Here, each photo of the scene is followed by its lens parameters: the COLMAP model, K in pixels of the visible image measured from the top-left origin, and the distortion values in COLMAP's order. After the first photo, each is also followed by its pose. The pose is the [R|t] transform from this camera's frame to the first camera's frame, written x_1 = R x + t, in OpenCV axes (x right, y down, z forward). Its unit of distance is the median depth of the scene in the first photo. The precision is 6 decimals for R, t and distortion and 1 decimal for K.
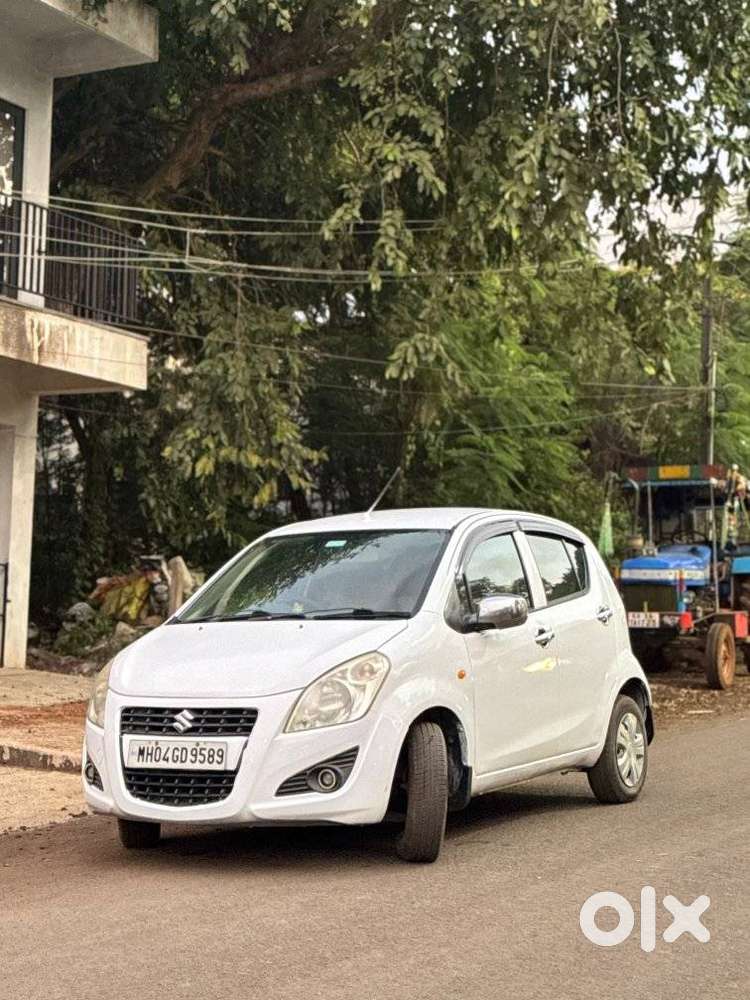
lens RADIAL K [[1910.9, 0, 394.1], [0, 1910.9, 500.4], [0, 0, 1]] dist [-0.024931, -0.071024]
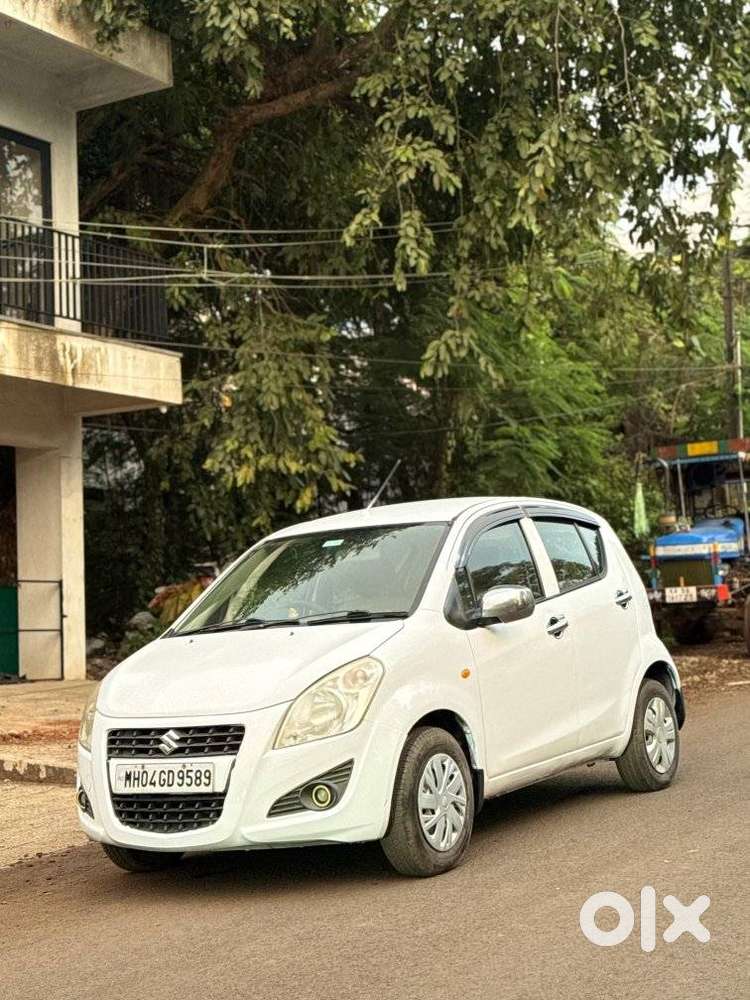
lens RADIAL K [[1691.6, 0, 370.6], [0, 1691.6, 528.9], [0, 0, 1]] dist [0.064569, 0.042464]
pose [[0.996203, -0.062239, -0.060870, 0.039954], [0.063405, 0.997836, 0.017406, 0.001719], [0.059655, -0.021200, 0.997994, 0.145328]]
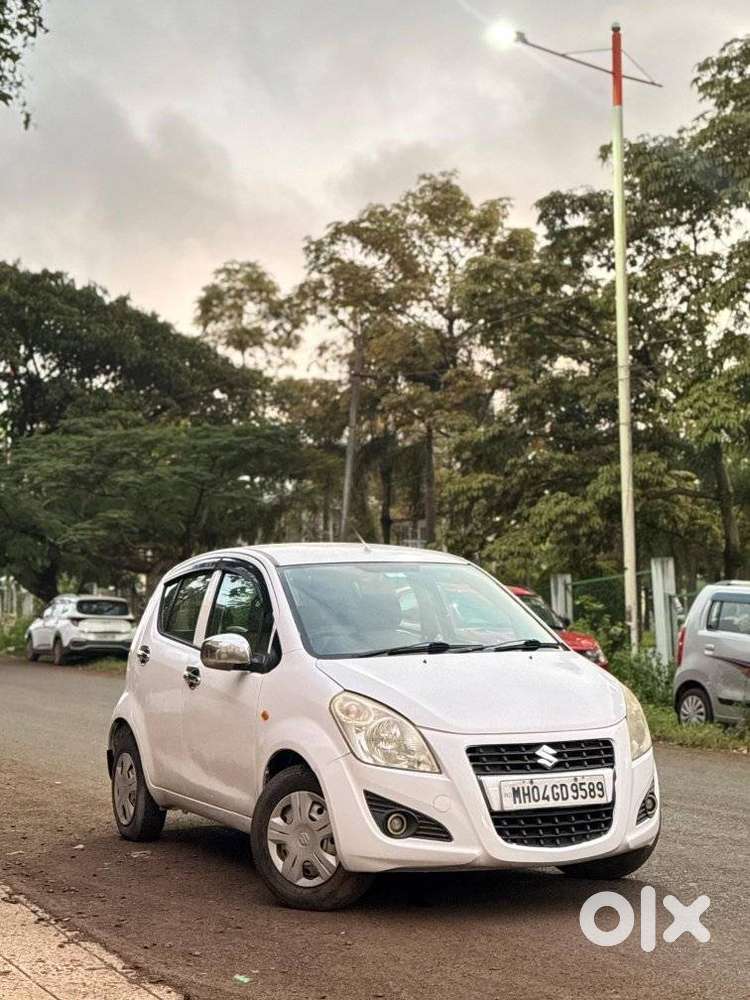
lens RADIAL K [[1691.6, 0, 370.6], [0, 1691.6, 528.9], [0, 0, 1]] dist [0.064569, 0.042464]
pose [[0.611528, 0.049567, 0.789669, -0.721839], [-0.036803, 0.998738, -0.034190, 0.028564], [-0.790366, -0.008154, 0.612580, 0.469187]]
